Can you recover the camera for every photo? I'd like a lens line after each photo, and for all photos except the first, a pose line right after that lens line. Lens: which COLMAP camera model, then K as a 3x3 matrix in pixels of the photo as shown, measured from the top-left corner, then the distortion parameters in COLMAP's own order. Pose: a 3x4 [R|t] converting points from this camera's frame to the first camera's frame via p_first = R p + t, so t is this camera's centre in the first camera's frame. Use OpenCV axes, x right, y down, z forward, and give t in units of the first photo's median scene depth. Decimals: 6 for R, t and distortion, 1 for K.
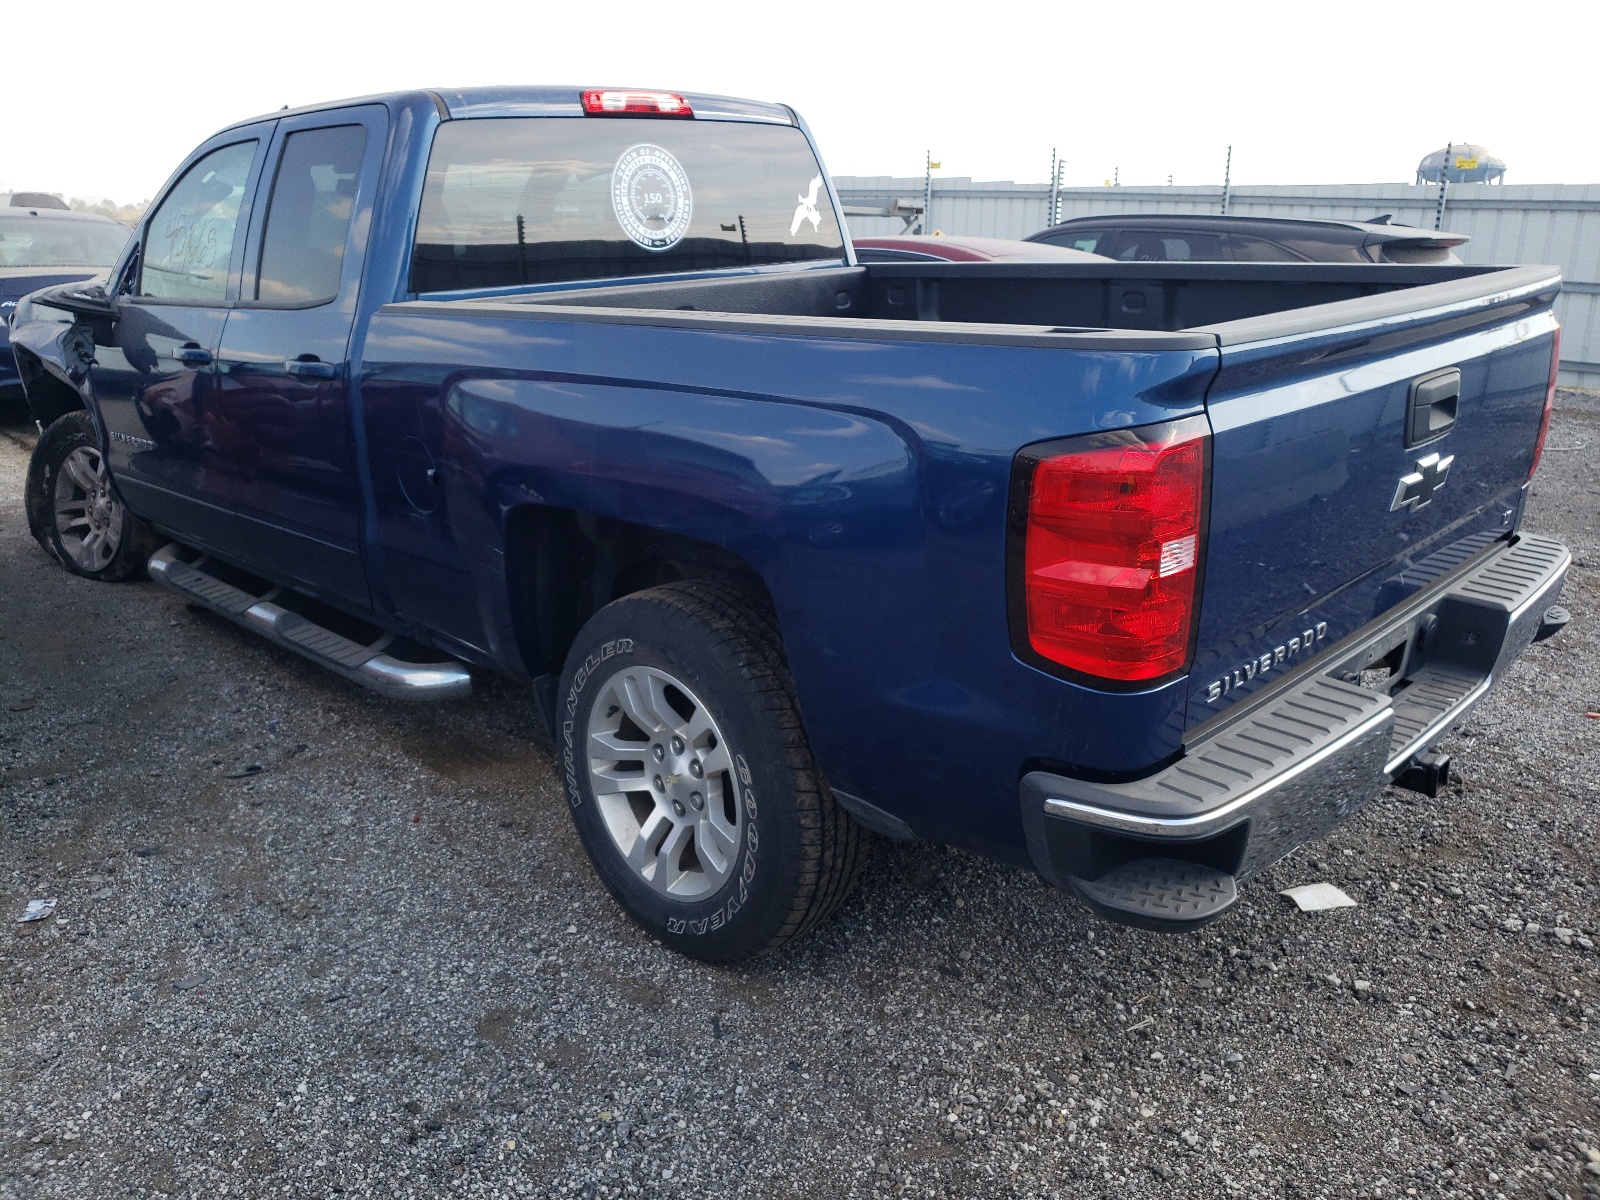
lens RADIAL K [[1278.0, 0, 800.0], [0, 1278.0, 600.0], [0, 0, 1]] dist [-0.005841, -0.006729]
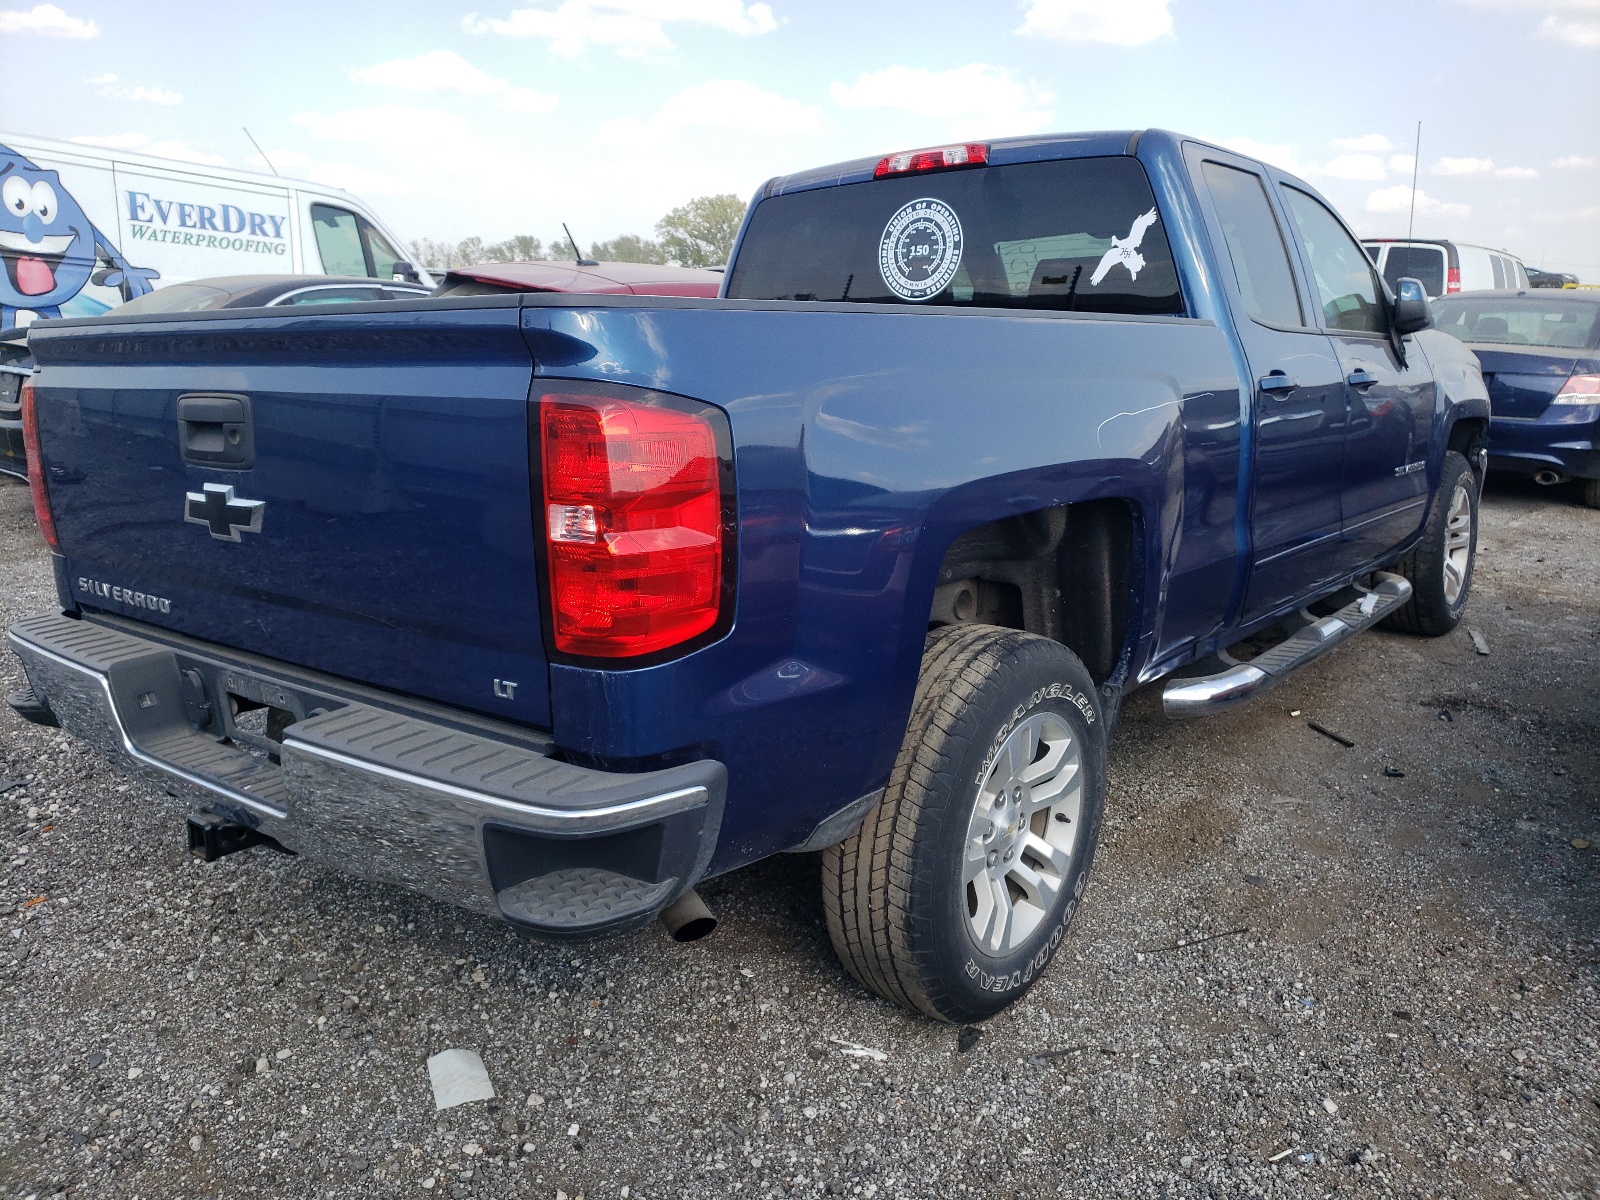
lens RADIAL K [[1278.0, 0, 800.0], [0, 1278.0, 600.0], [0, 0, 1]] dist [-0.005841, -0.006729]
pose [[0.093753, 0.211353, -0.972903, 0.937999], [-0.286040, 0.941725, 0.177016, -0.205070], [0.953620, 0.261694, 0.148745, 0.832843]]
